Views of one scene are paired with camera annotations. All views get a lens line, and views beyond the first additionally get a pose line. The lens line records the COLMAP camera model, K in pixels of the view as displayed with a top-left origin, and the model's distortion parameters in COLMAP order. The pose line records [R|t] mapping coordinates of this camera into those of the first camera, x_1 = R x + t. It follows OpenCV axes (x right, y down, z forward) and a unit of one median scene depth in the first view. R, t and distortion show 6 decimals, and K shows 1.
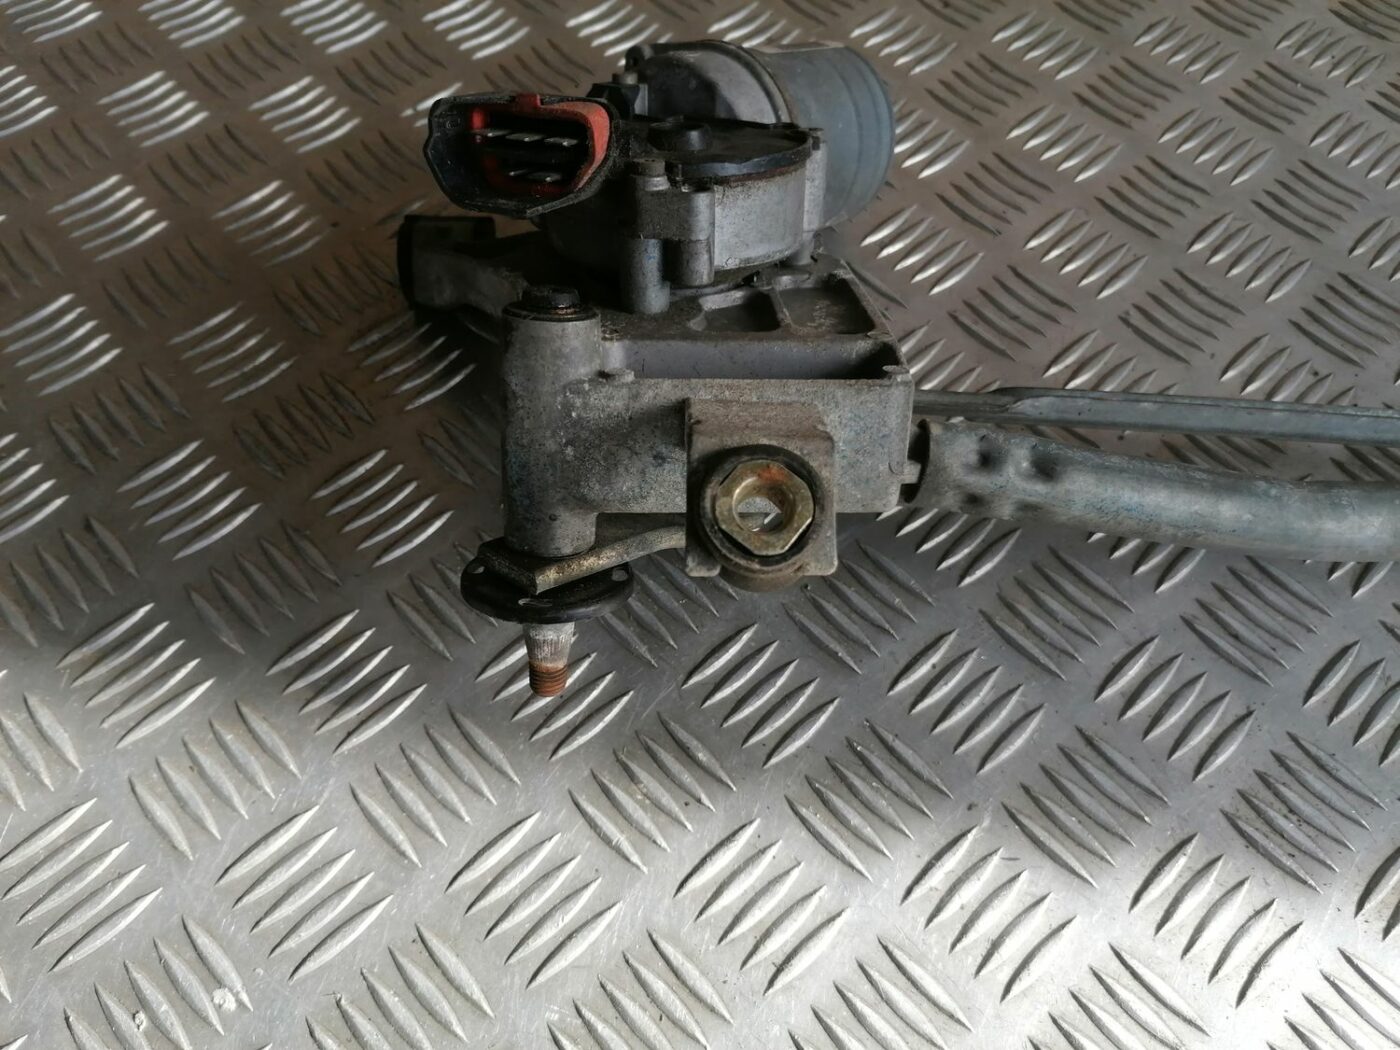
lens RADIAL K [[986.8, 0, 699.3], [0, 986.8, 536.6], [0, 0, 1]] dist [0.027250, -0.047909]
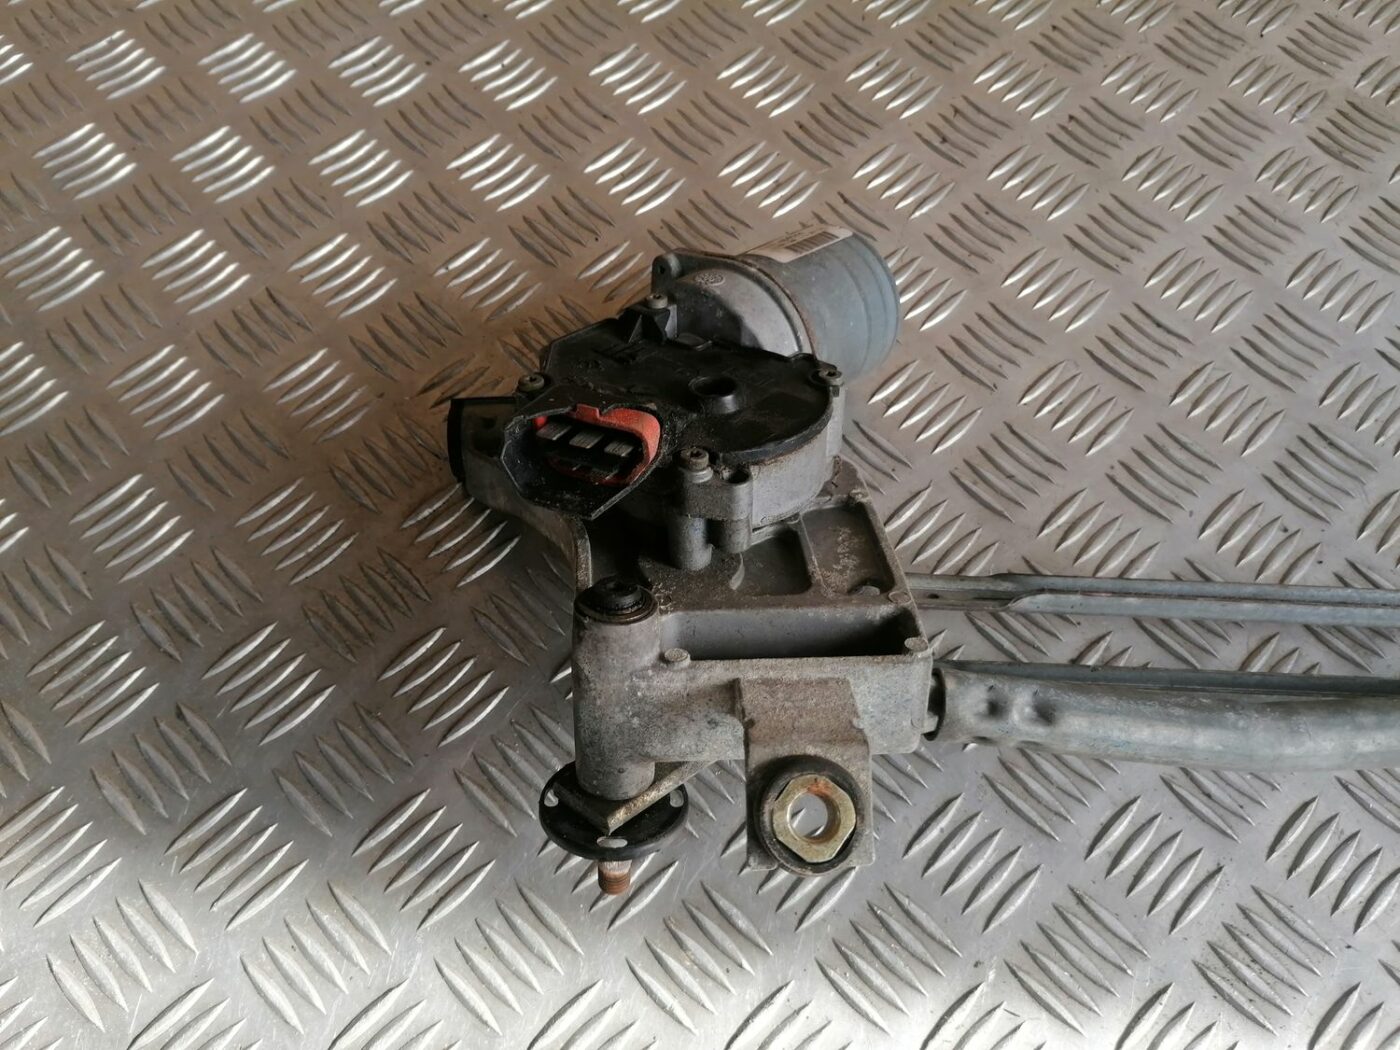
lens RADIAL K [[986.8, 0, 691.2], [0, 986.8, 532.8], [0, 0, 1]] dist [0.027250, -0.047909]
pose [[0.999763, -0.019711, 0.009194, -0.053661], [0.019119, 0.997985, 0.060497, -0.280383], [-0.010368, -0.060307, 0.998126, -0.104622]]
